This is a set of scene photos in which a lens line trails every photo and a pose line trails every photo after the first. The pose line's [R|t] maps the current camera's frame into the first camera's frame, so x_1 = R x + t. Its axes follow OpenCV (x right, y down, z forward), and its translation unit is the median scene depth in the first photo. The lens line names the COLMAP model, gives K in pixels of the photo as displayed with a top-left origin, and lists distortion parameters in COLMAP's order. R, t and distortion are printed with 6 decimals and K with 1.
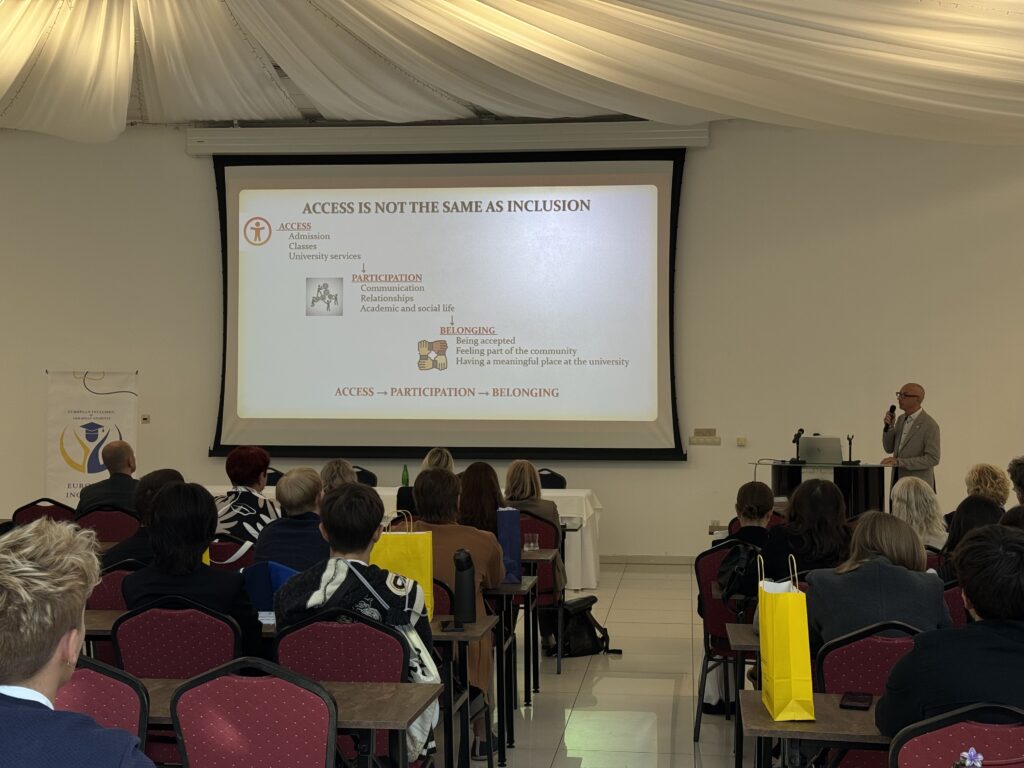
lens RADIAL K [[1441.4, 0, 521.7], [0, 1441.4, 387.7], [0, 0, 1]] dist [0.154081, -0.036688]
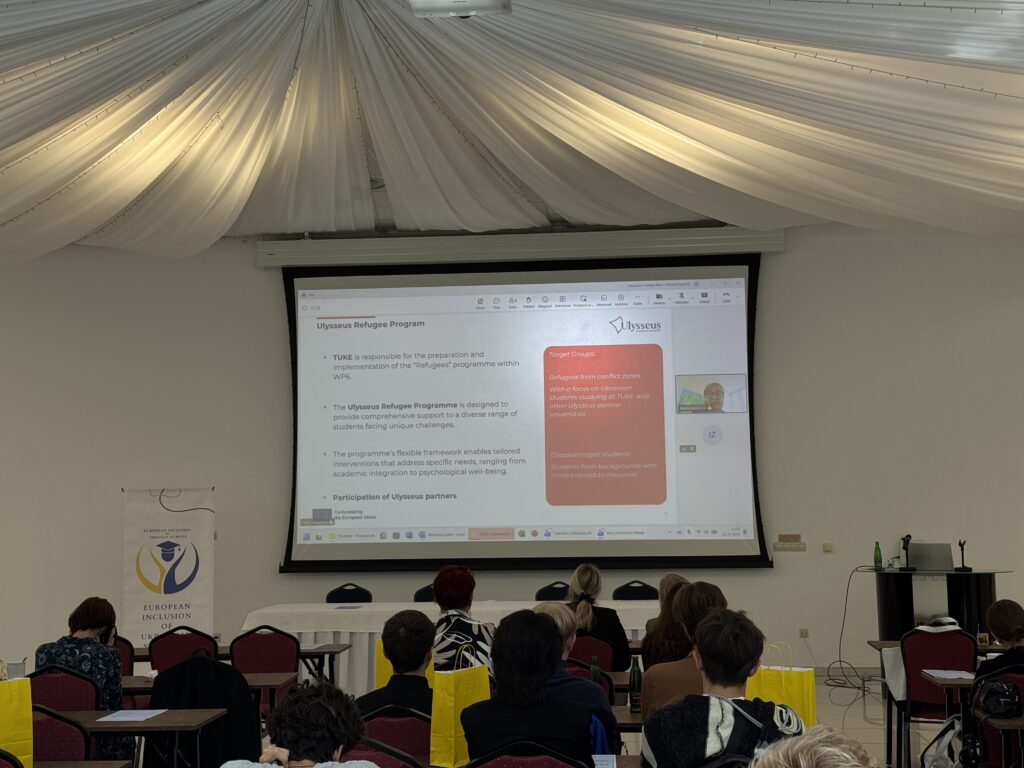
lens RADIAL K [[1442.6, 0, 512.4], [0, 1442.6, 388.2], [0, 0, 1]] dist [0.169330, -0.134478]
pose [[0.999190, -0.016624, 0.036638, -0.098613], [0.019075, 0.997530, -0.067598, -0.007920], [-0.035424, 0.068242, 0.997040, 0.014816]]
